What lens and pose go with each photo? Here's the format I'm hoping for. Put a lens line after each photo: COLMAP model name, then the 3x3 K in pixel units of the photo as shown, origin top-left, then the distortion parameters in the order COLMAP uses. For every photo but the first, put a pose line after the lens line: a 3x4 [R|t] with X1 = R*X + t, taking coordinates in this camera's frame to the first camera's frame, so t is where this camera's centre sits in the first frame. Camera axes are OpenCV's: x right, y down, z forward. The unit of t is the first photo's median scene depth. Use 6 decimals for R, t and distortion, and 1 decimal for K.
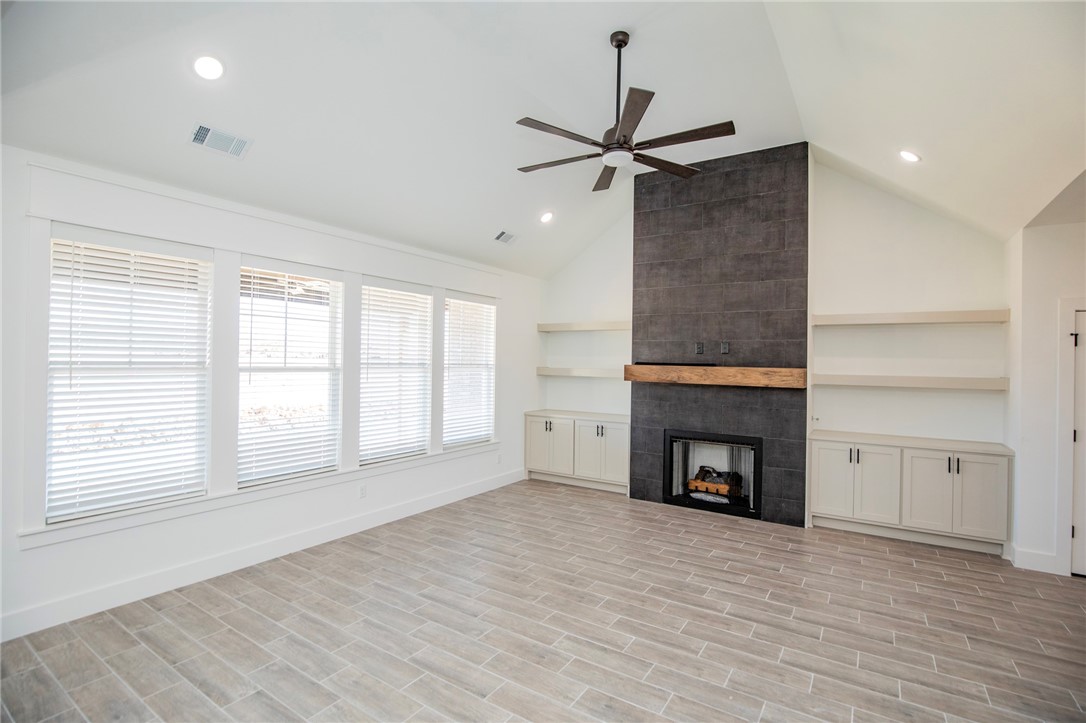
lens RADIAL K [[506.4, 0, 554.6], [0, 506.4, 358.3], [0, 0, 1]] dist [-0.024200, 0.001508]
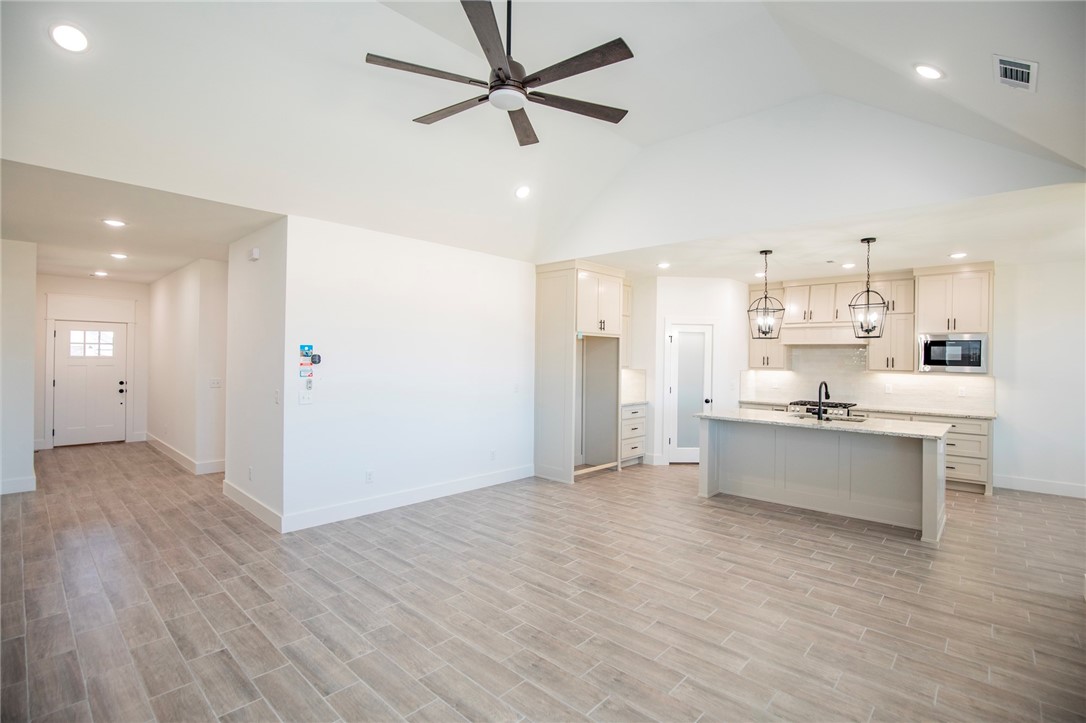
lens RADIAL K [[506.4, 0, 566.2], [0, 506.4, 355.2], [0, 0, 1]] dist [-0.024200, 0.001508]
pose [[-0.989693, -0.026773, 0.140682, -0.068064], [-0.028263, 0.999564, -0.008599, 0.020456], [-0.140390, -0.012487, -0.990018, 1.258889]]
